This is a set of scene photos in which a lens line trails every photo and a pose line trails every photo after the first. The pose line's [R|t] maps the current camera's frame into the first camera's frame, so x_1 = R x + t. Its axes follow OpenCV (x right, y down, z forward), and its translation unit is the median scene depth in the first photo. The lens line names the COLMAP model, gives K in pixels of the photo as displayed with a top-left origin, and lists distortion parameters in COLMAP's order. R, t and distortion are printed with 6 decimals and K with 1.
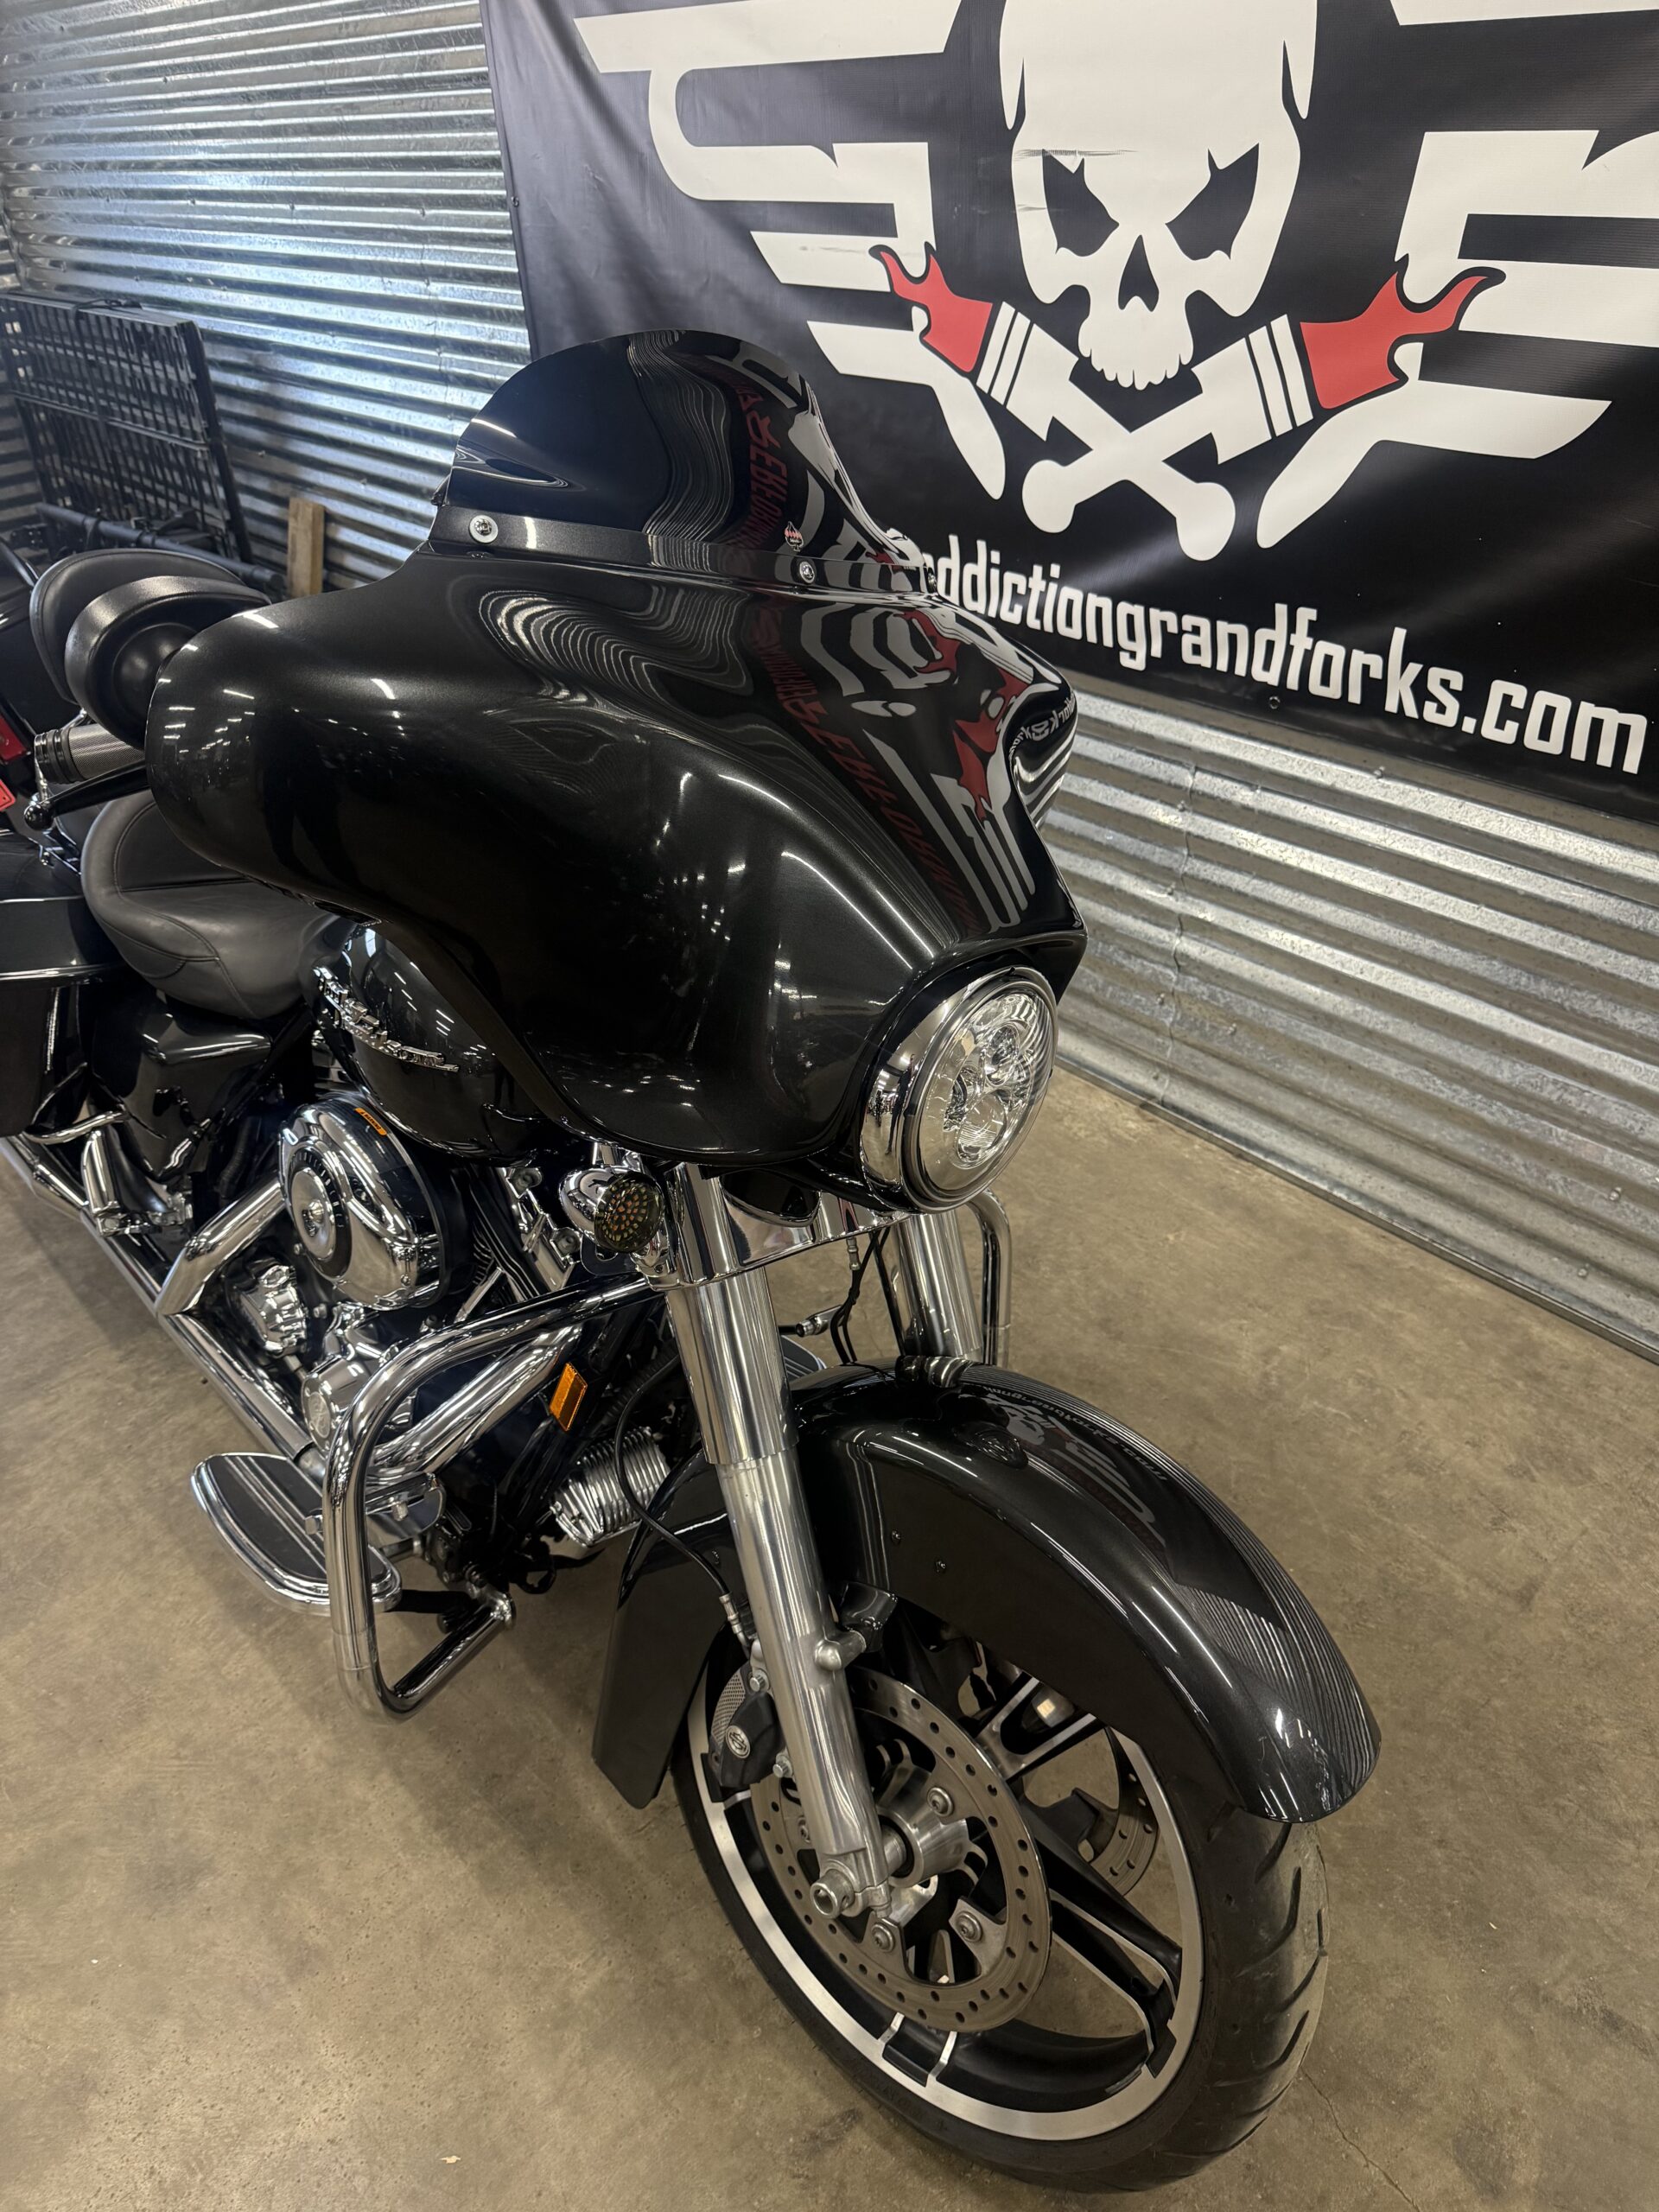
lens RADIAL K [[1556.8, 0, 845.0], [0, 1556.8, 1088.8], [0, 0, 1]] dist [-0.003975, -0.010498]
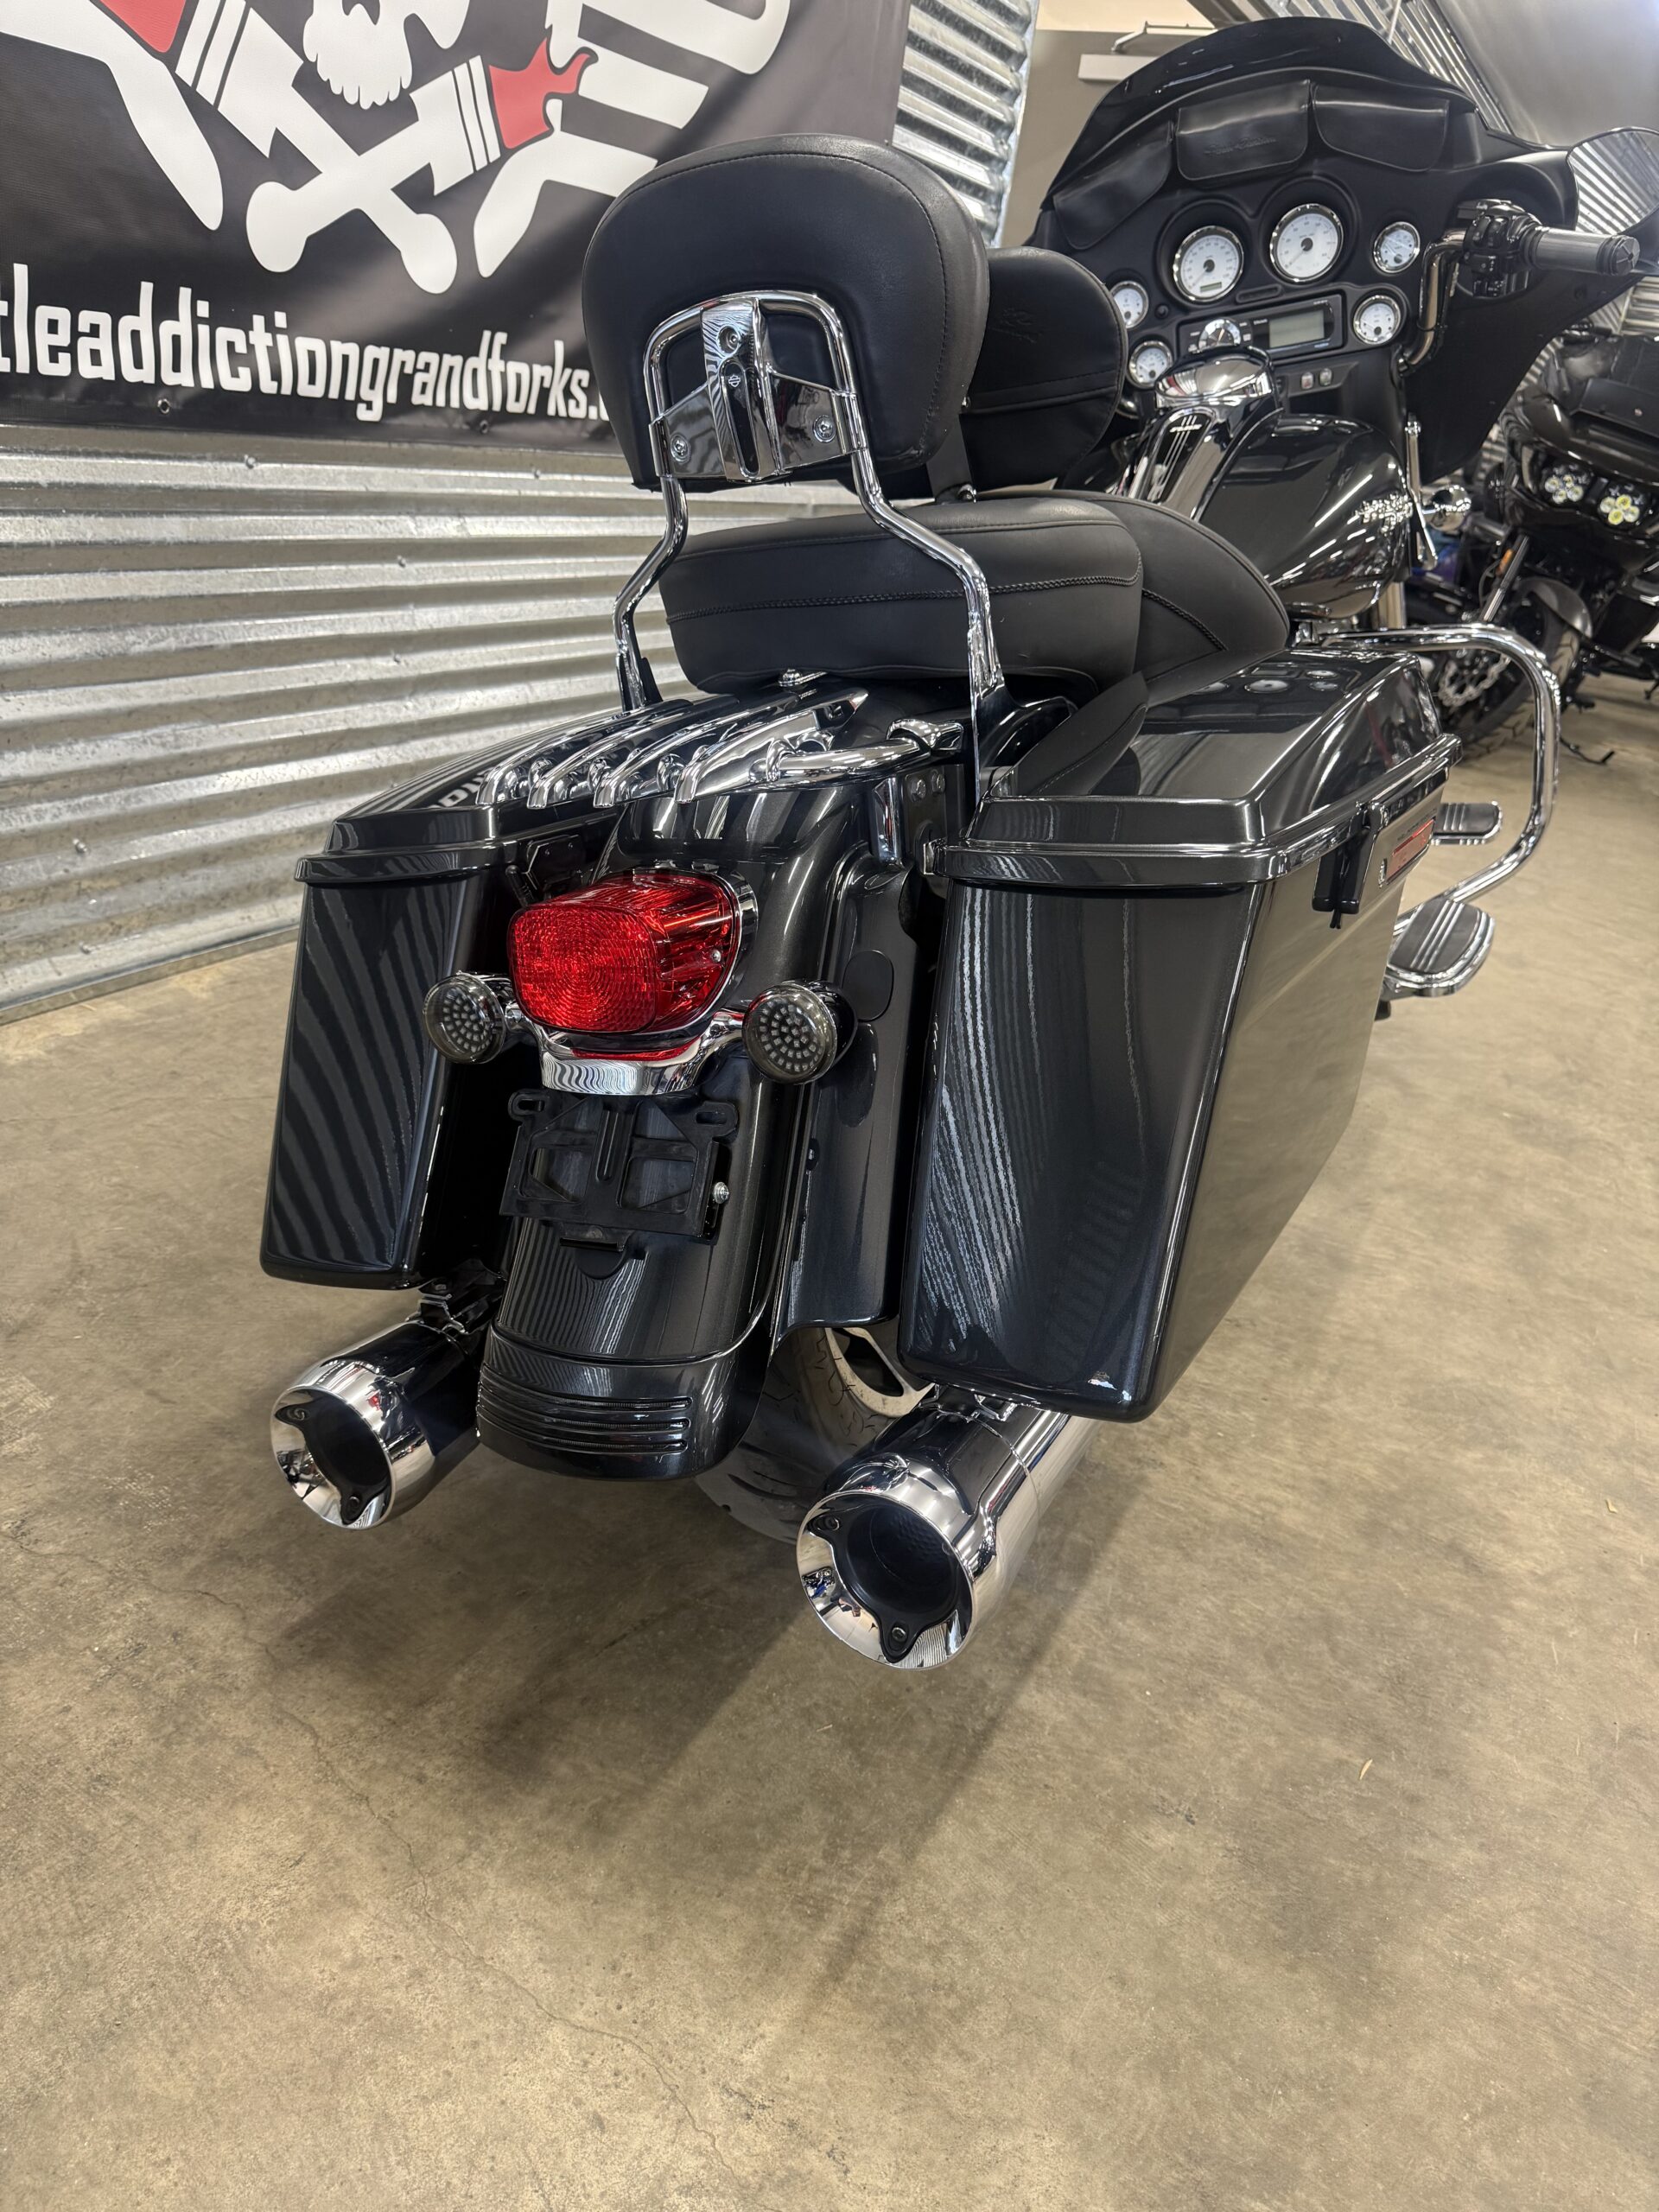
lens RADIAL K [[1556.8, 0, 850.2], [0, 1556.8, 1102.0], [0, 0, 1]] dist [-0.003975, -0.010498]
pose [[-0.338830, -0.395962, 0.853468, -0.994868], [0.405552, 0.757059, 0.512240, -0.359137], [-0.848953, 0.519688, -0.095931, 1.176972]]
